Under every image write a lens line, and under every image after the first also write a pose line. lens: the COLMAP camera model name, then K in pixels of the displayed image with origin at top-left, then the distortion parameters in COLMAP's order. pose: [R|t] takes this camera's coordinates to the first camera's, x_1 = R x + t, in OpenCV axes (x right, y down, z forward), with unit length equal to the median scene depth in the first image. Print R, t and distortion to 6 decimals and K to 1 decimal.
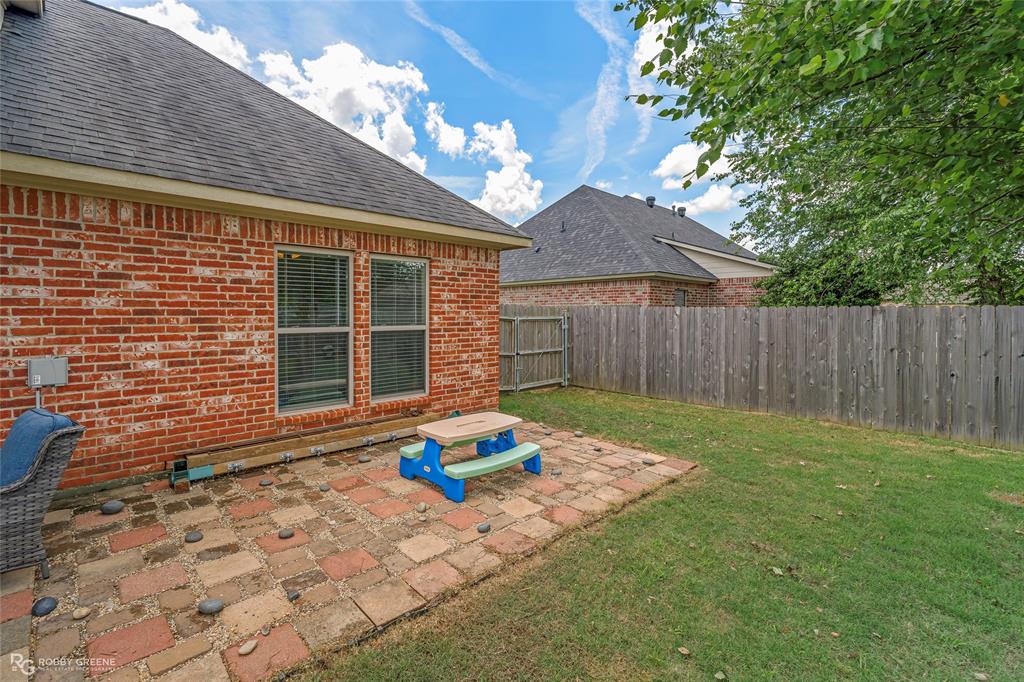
lens RADIAL K [[464.8, 0, 517.2], [0, 464.8, 319.0], [0, 0, 1]] dist [-0.001997, -0.000473]
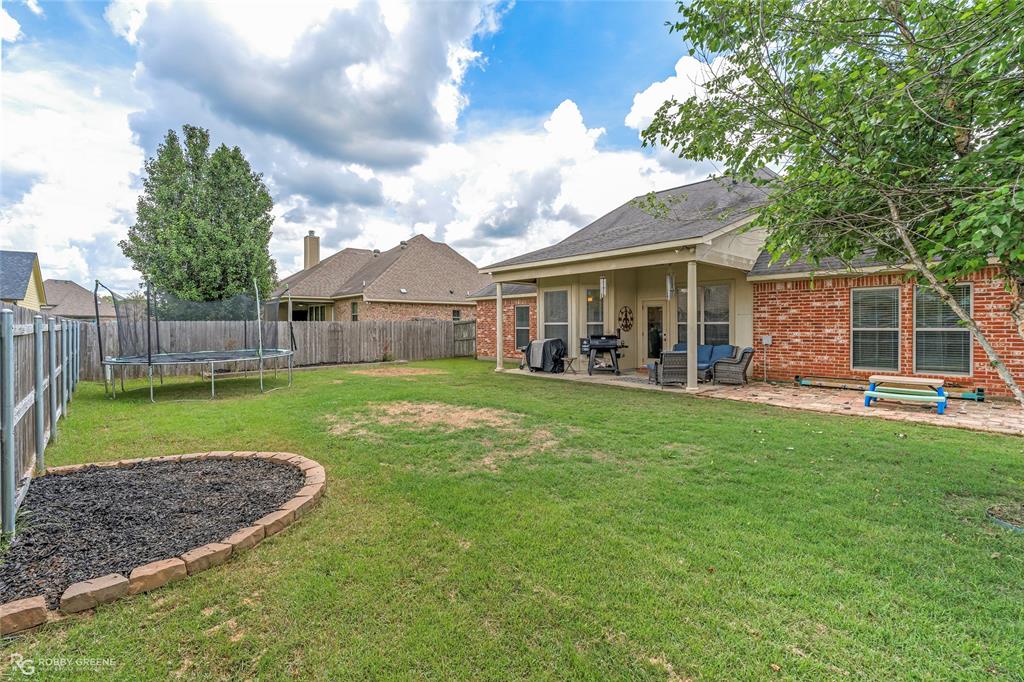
lens RADIAL K [[464.8, 0, 495.9], [0, 464.8, 329.3], [0, 0, 1]] dist [-0.001997, -0.000473]
pose [[-0.086179, 0.005339, -0.996265, 1.534106], [-0.009624, 0.999935, 0.006191, 0.025901], [0.996233, 0.010121, -0.086122, -0.381386]]
